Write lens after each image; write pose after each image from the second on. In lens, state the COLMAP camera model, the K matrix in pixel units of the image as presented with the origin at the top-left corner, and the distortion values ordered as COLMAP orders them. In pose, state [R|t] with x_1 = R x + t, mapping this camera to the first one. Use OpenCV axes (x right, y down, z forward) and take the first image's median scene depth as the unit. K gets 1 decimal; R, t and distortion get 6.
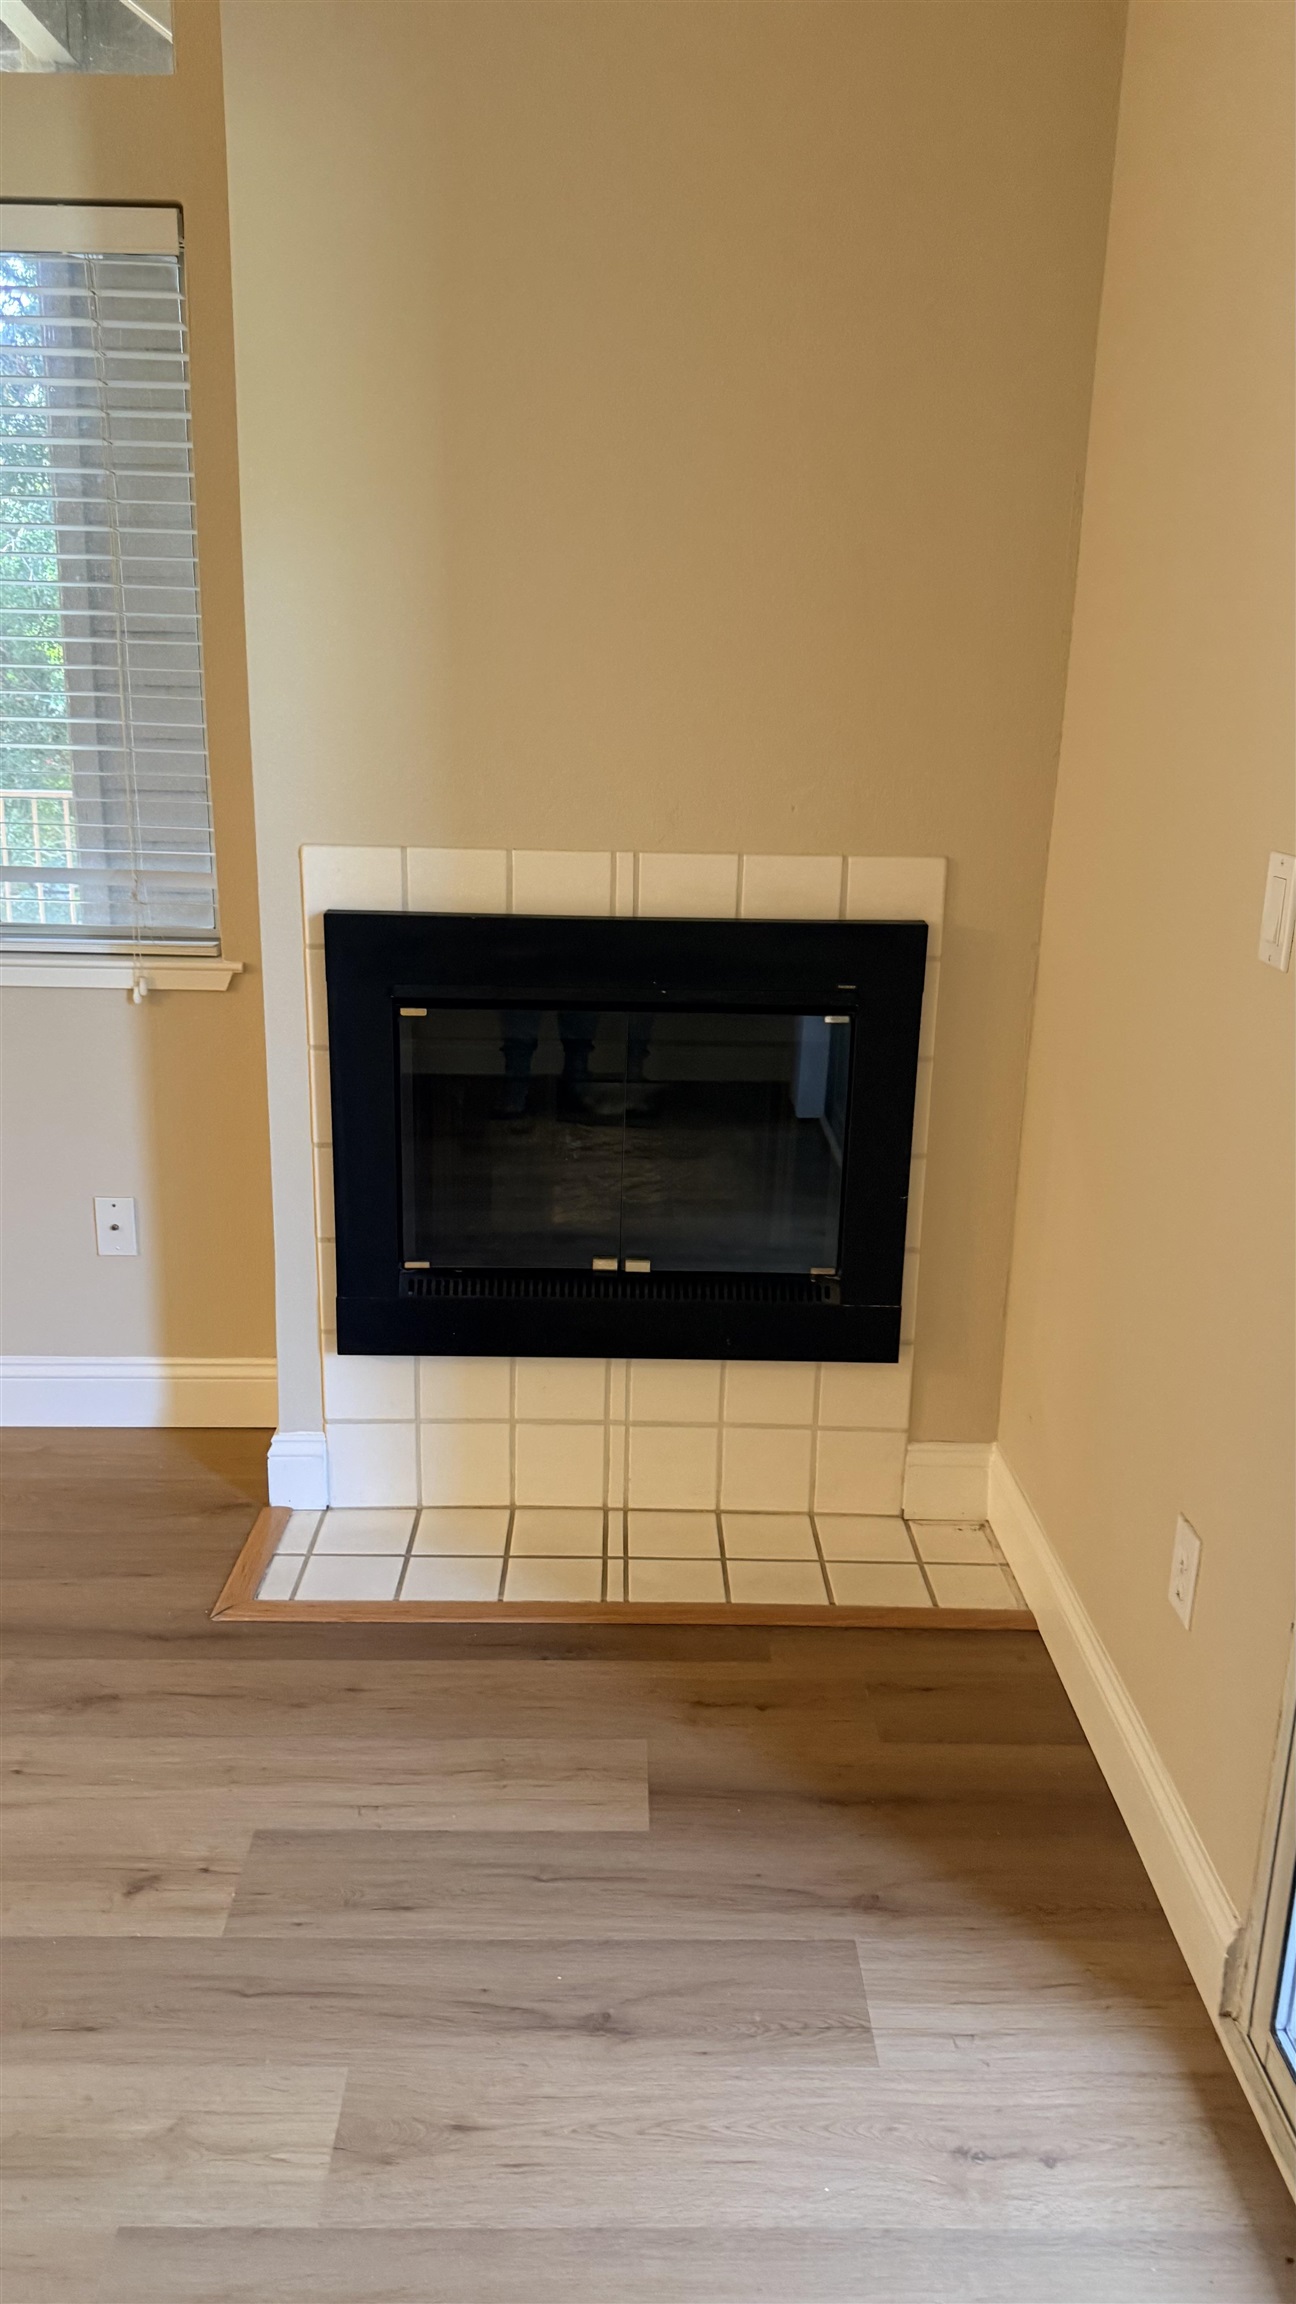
lens RADIAL K [[1662.6, 0, 633.4], [0, 1662.6, 1140.1], [0, 0, 1]] dist [0.074538, -0.081597]
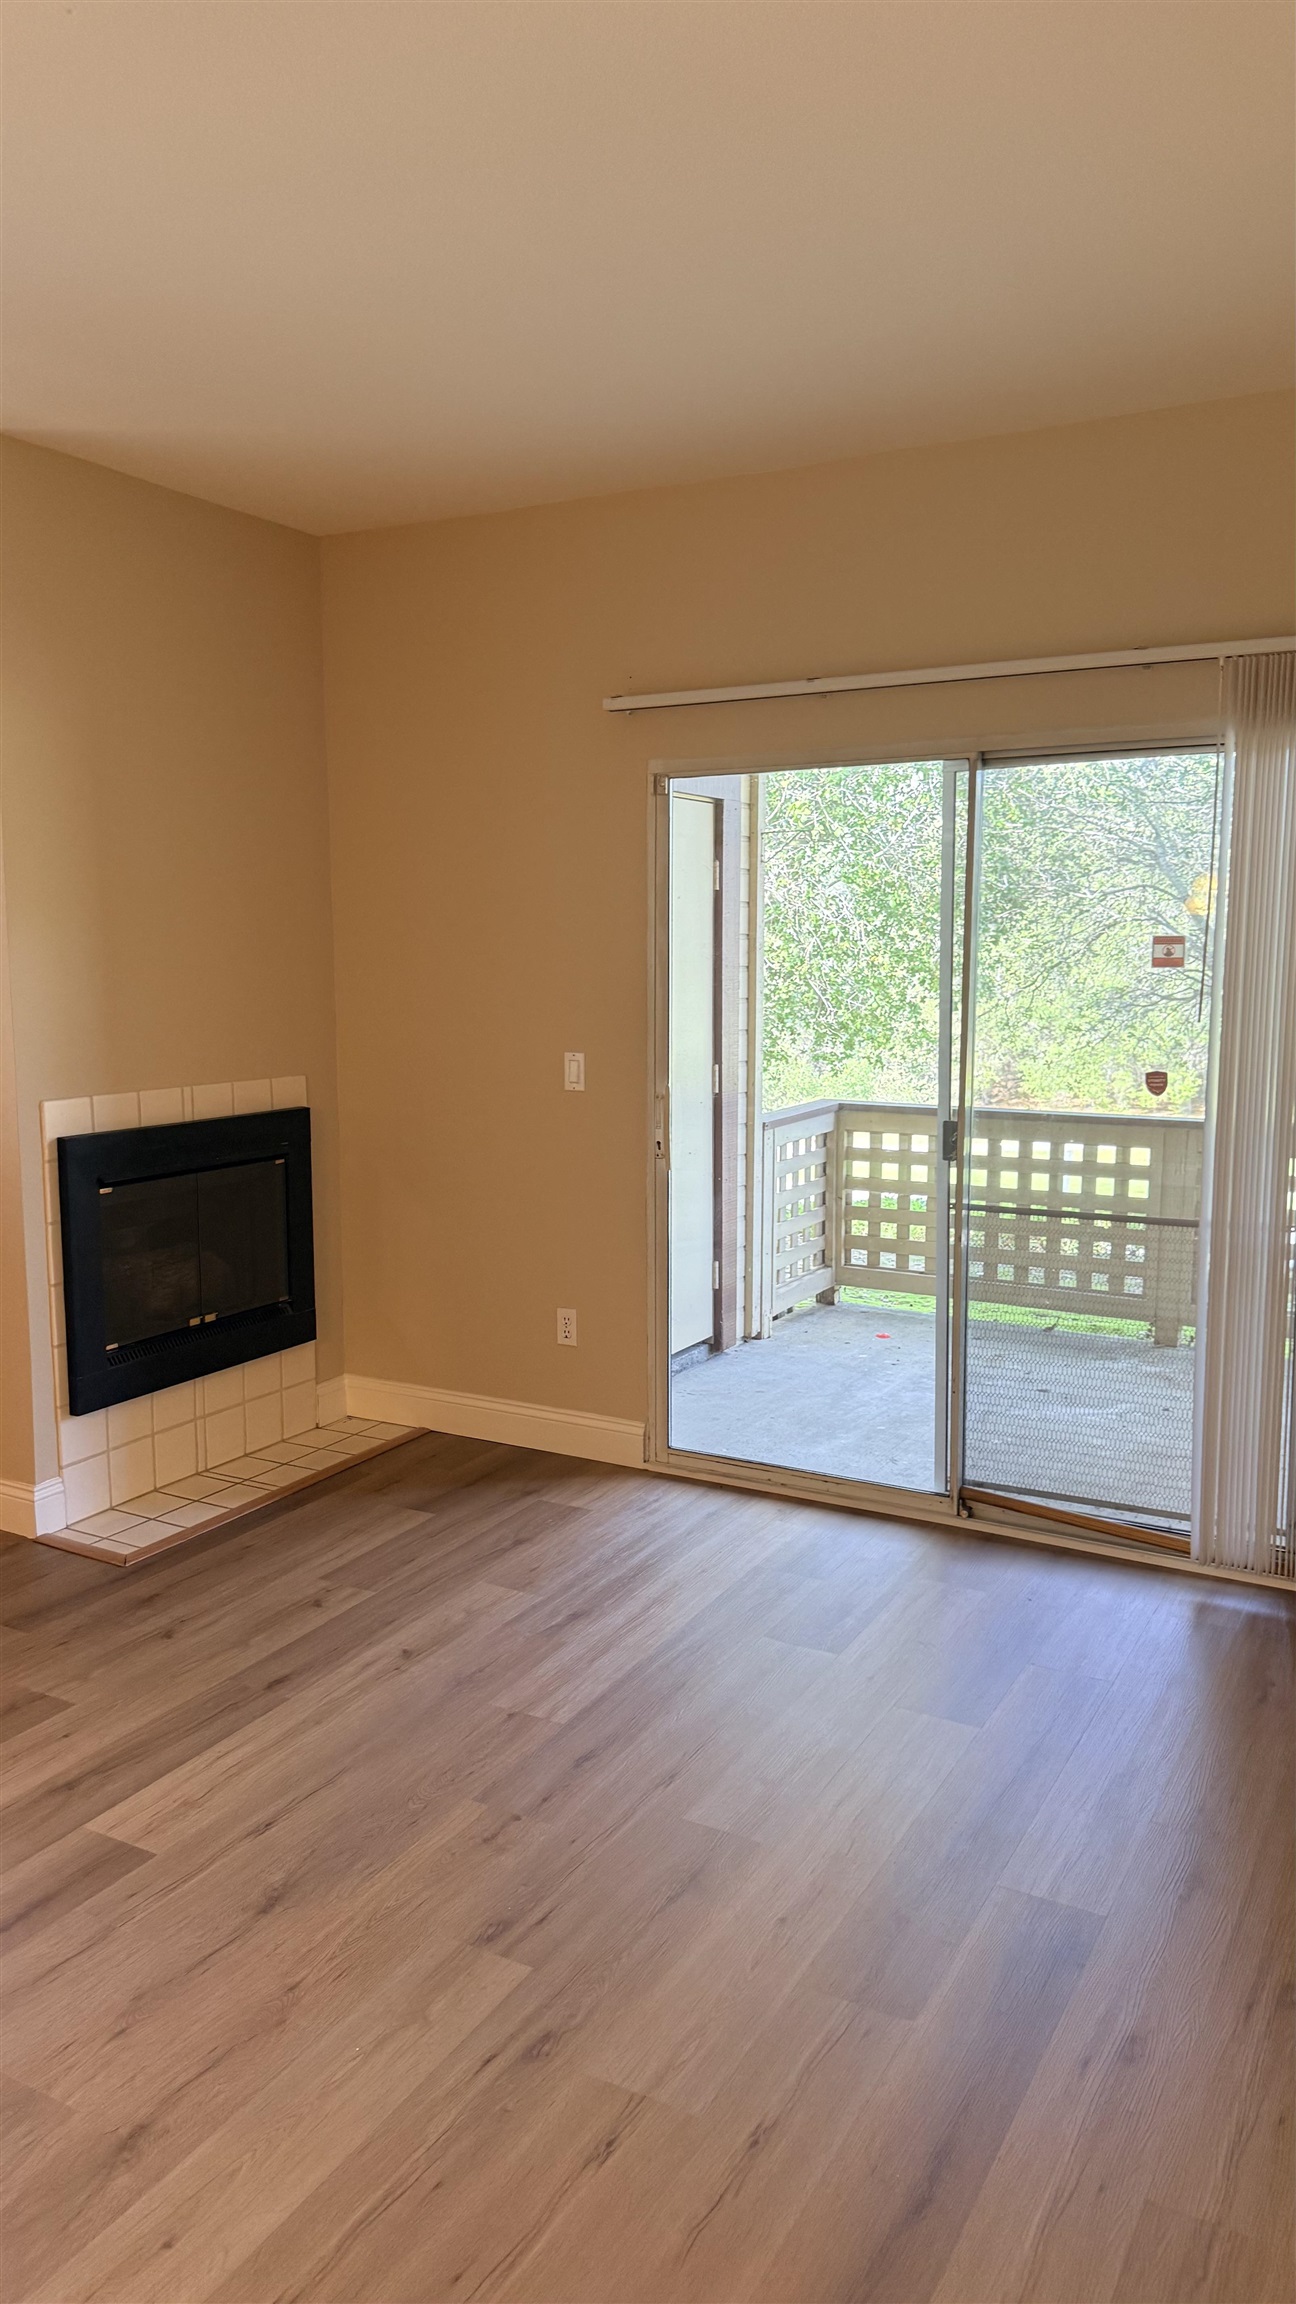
lens RADIAL K [[1610.3, 0, 635.6], [0, 1610.3, 1181.1], [0, 0, 1]] dist [0.205619, -0.361703]
pose [[0.491215, -0.142281, 0.859339, -1.317488], [0.247315, 0.968748, 0.019026, 0.015177], [-0.835191, 0.203182, 0.511052, -0.305183]]
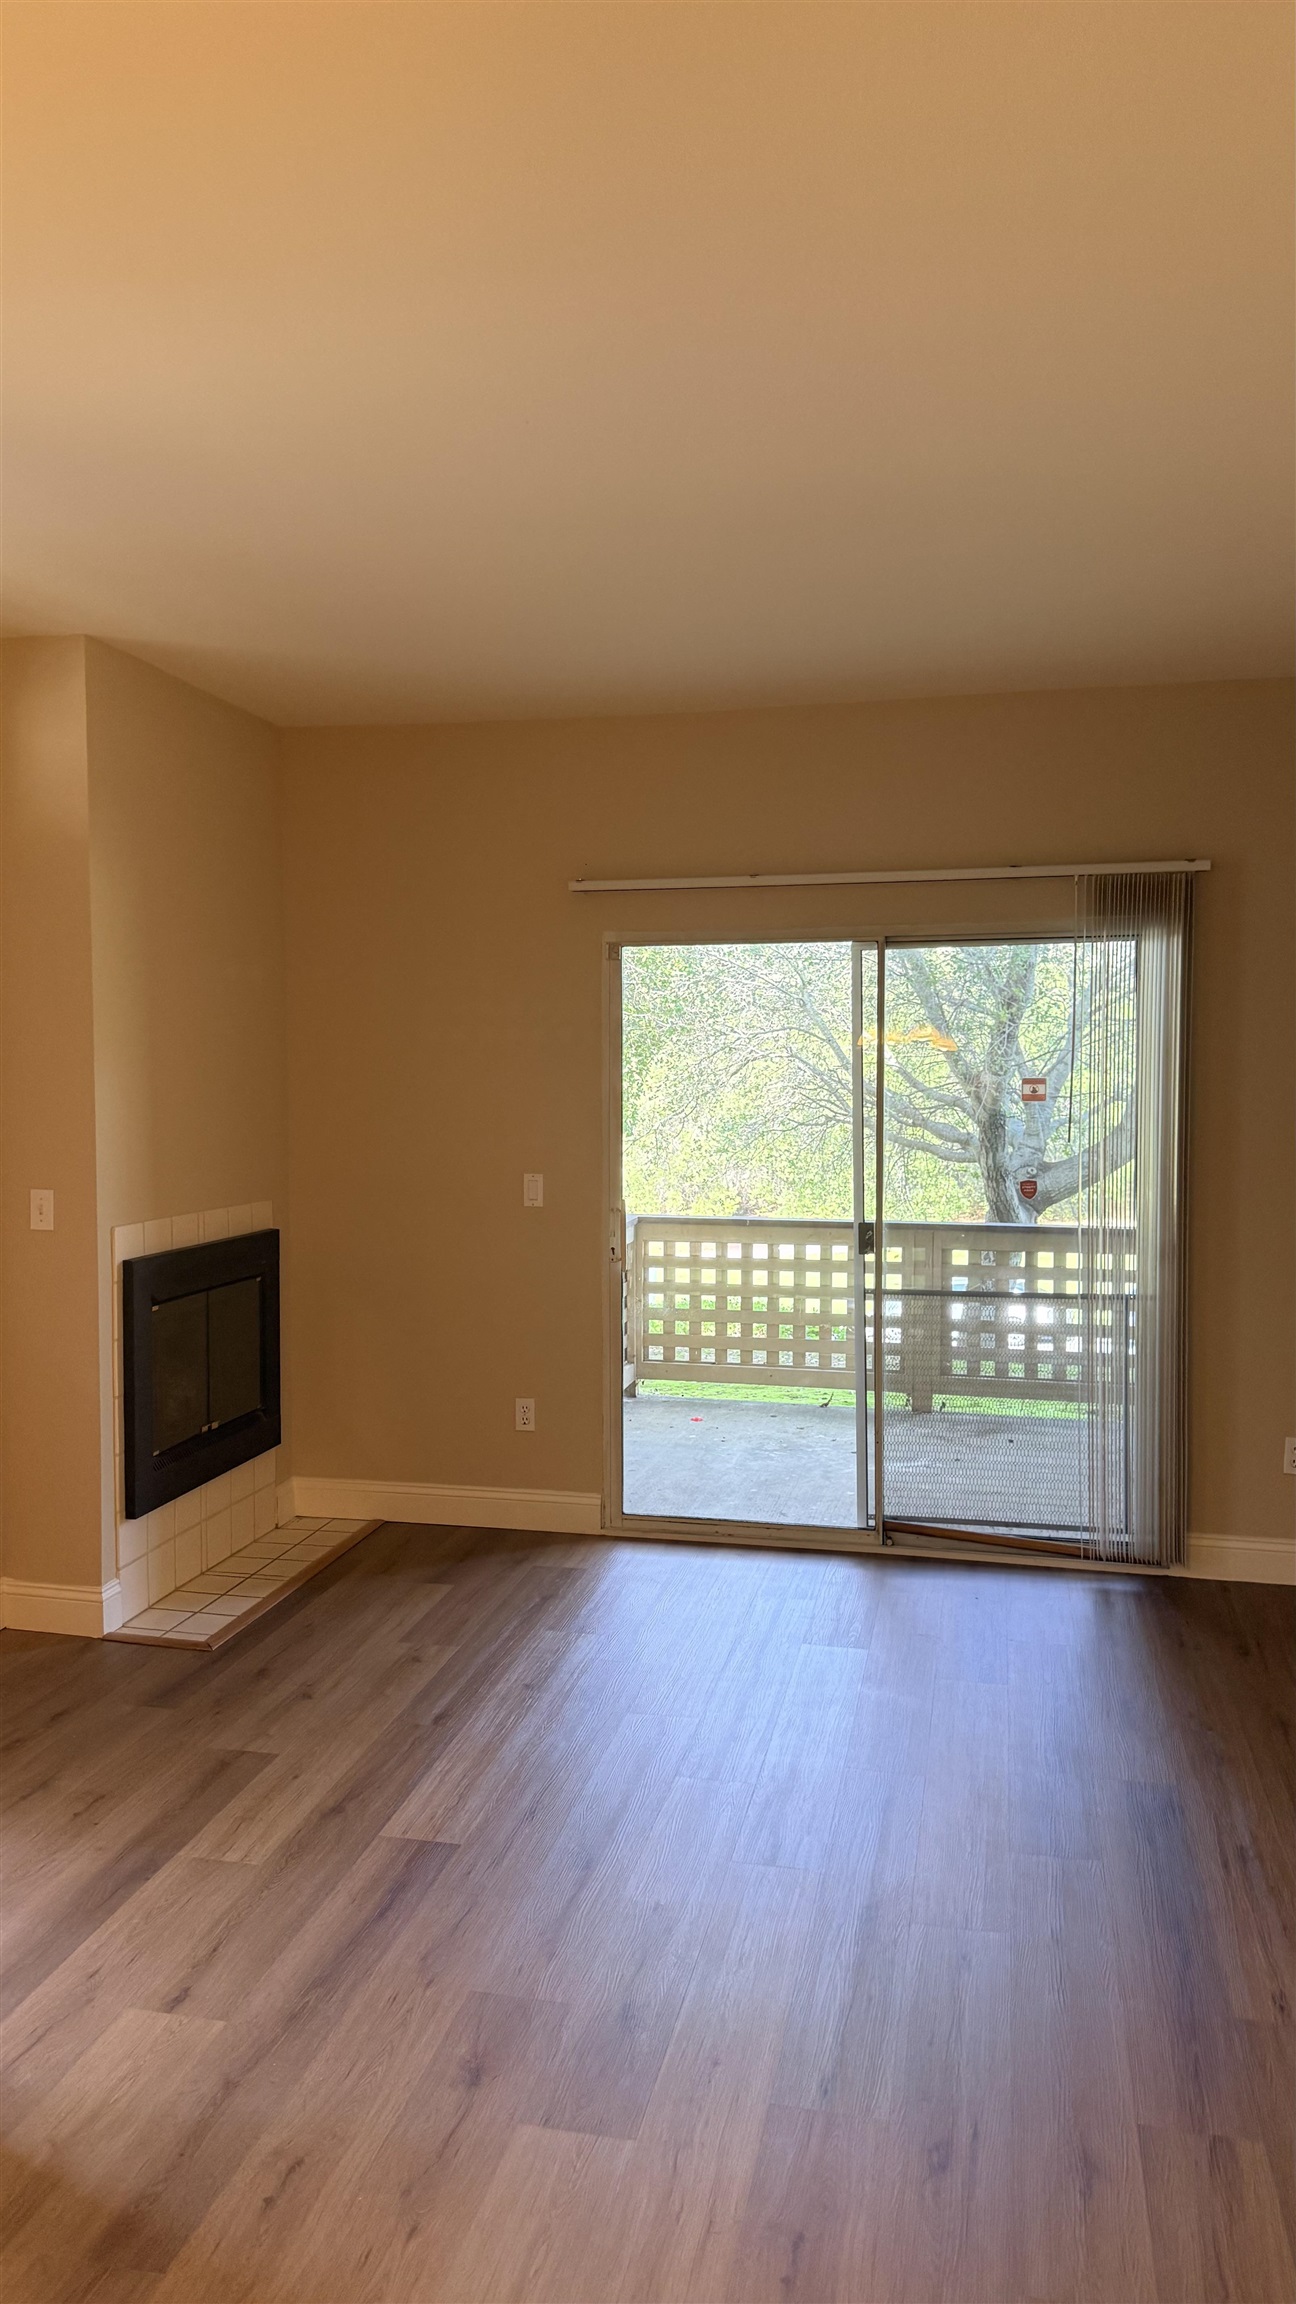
lens RADIAL K [[1610.3, 0, 635.6], [0, 1610.3, 1181.1], [0, 0, 1]] dist [0.205619, -0.361703]
pose [[0.221365, -0.081985, 0.971739, -1.794551], [0.271383, 0.962277, 0.019364, -0.104704], [-0.936669, 0.259427, 0.235263, 0.038315]]
